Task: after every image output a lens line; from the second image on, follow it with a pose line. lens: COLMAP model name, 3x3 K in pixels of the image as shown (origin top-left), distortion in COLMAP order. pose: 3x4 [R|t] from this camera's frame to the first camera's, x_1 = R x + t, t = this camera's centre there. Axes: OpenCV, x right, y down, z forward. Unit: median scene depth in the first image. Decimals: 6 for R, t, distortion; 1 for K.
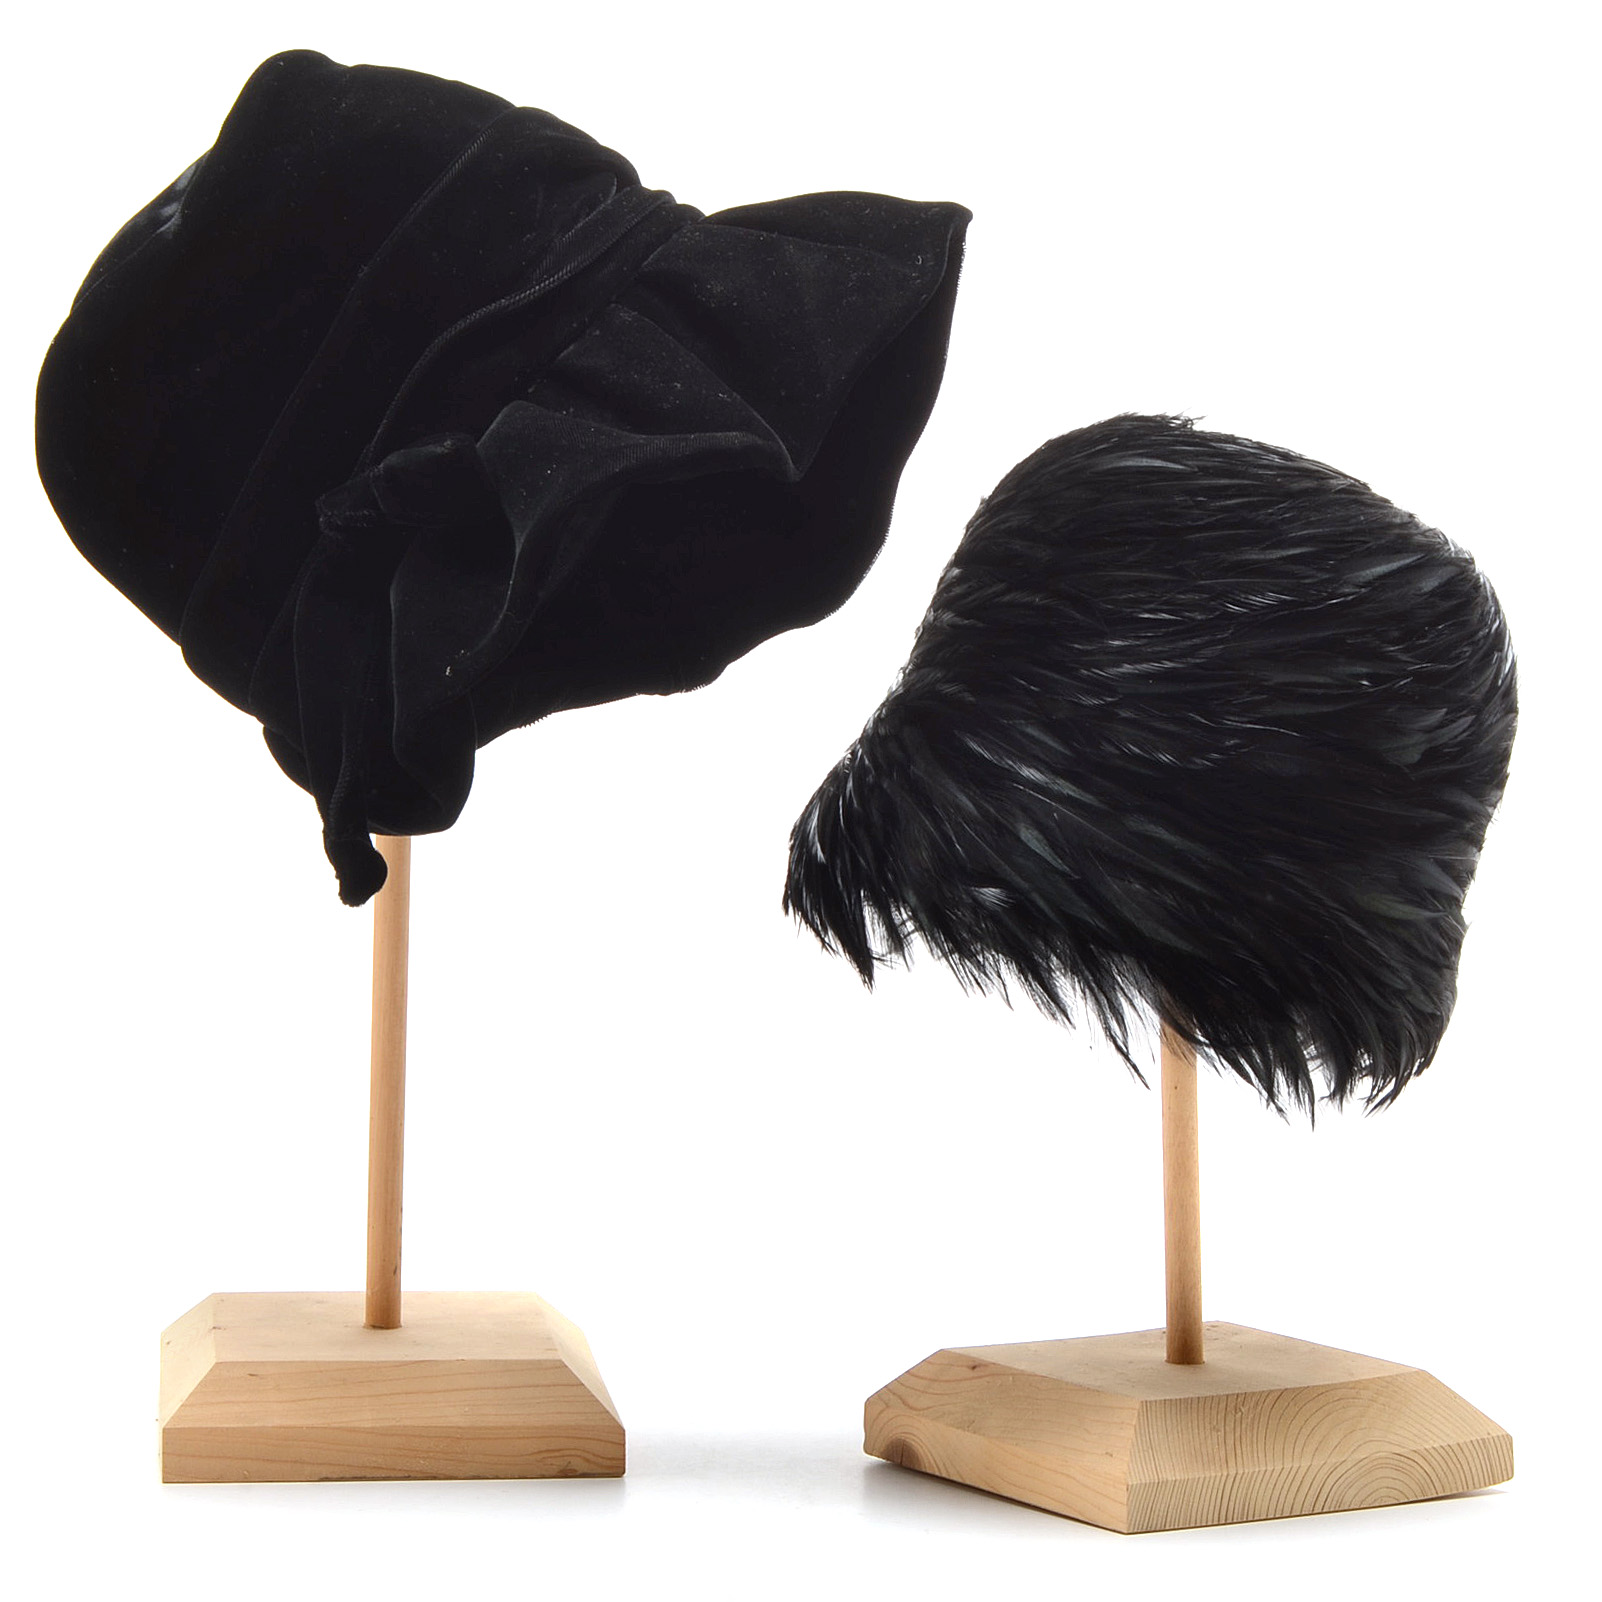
lens RADIAL K [[4475.0, 0, 754.1], [0, 4475.0, 787.4], [0, 0, 1]] dist [0.027372, 0.000000]
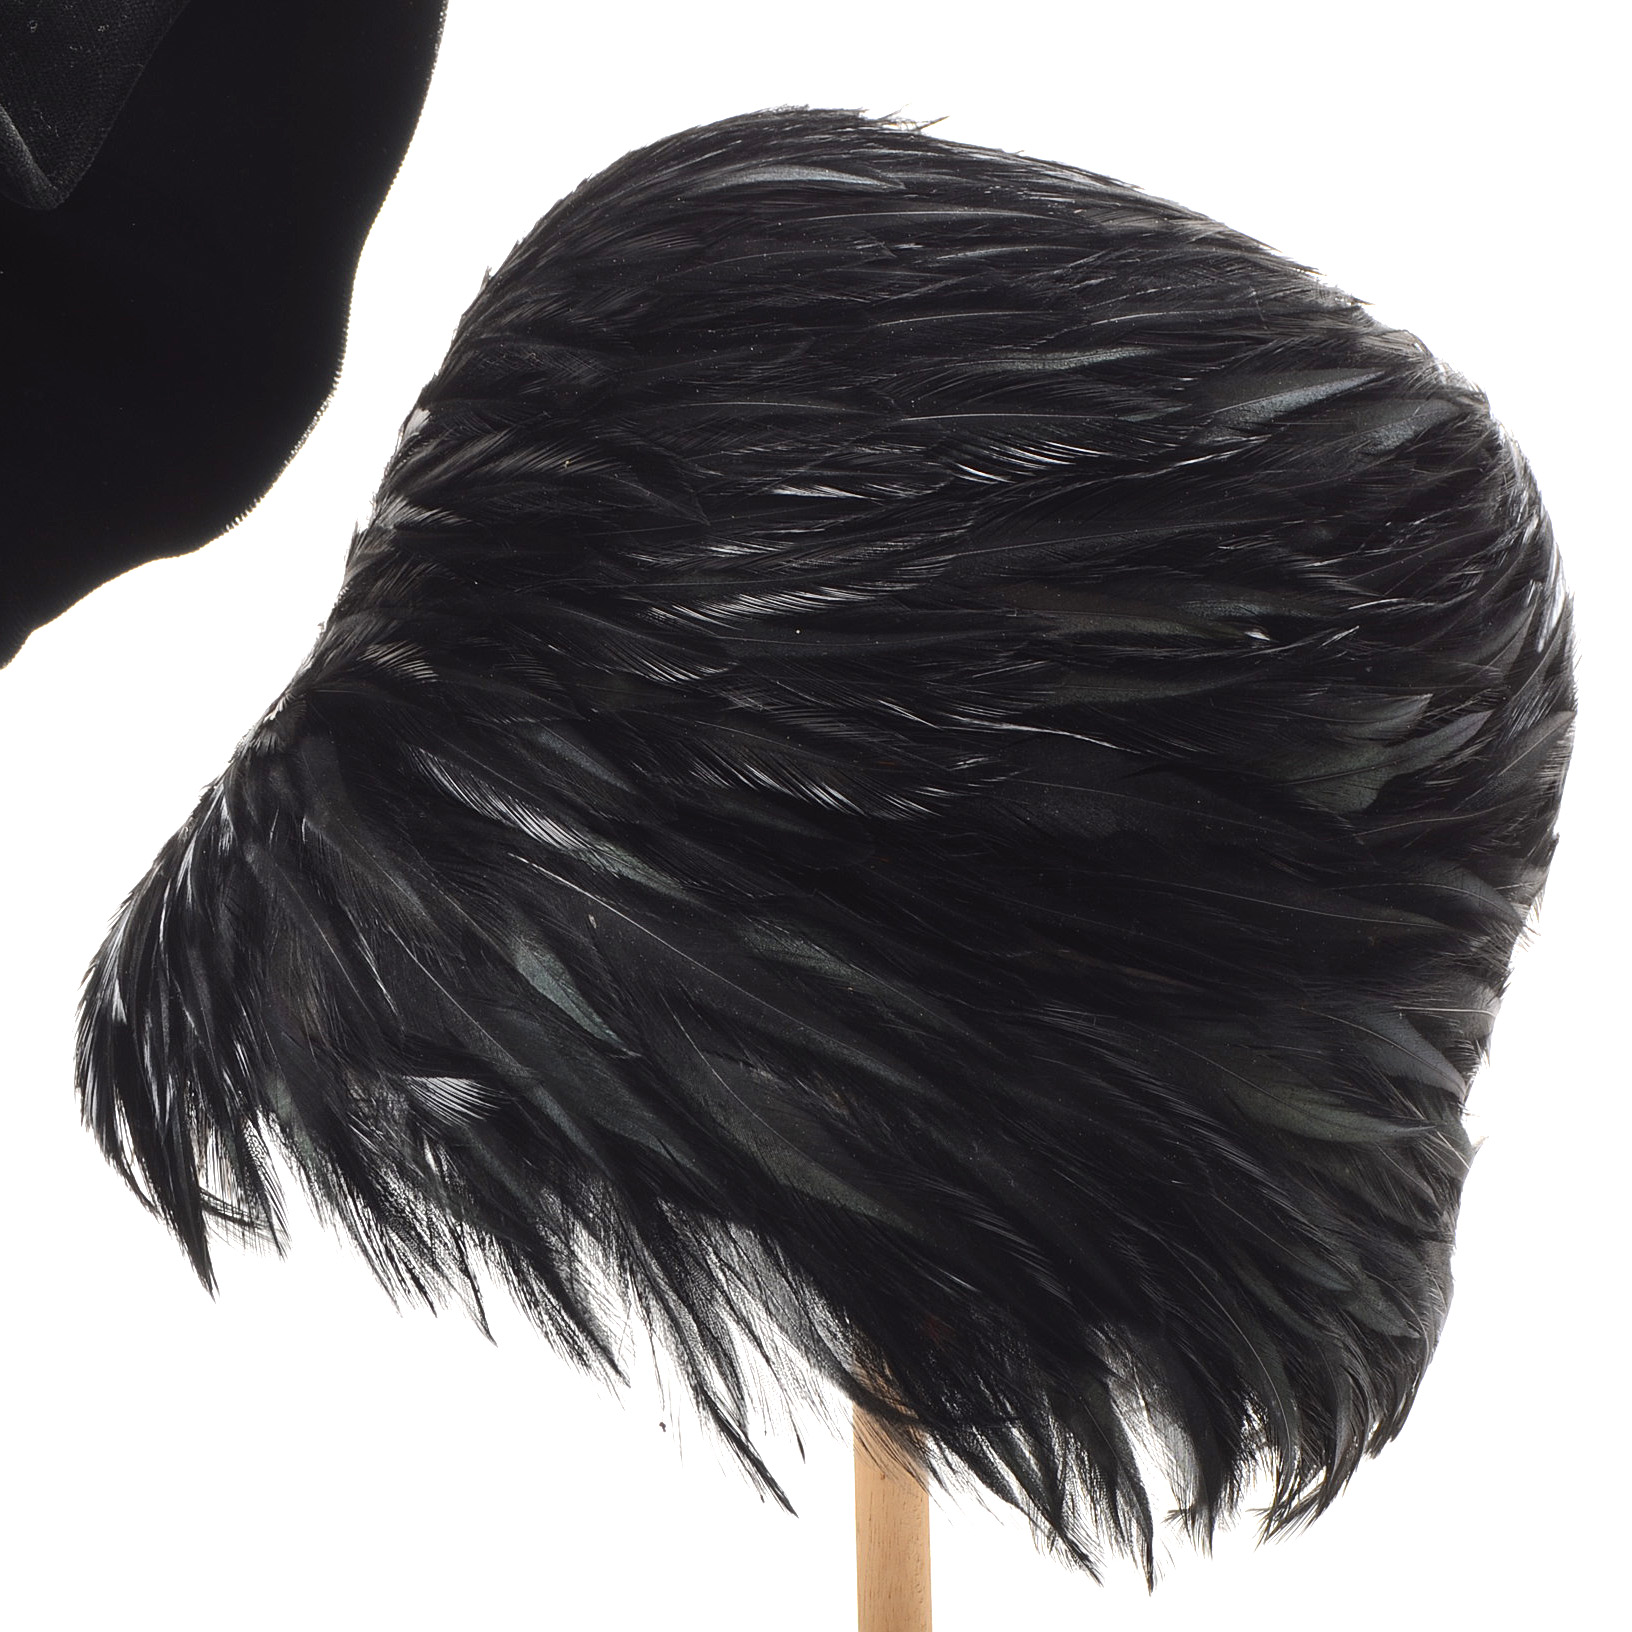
lens RADIAL K [[4956.3, 0, 819.5], [0, 4956.3, 816.2], [0, 0, 1]] dist [0.029669, 0.000000]
pose [[0.999409, 0.000818, 0.034370, 0.072402], [-0.000157, 0.999815, -0.019244, 0.005303], [-0.034379, 0.019227, 0.999224, 0.481343]]
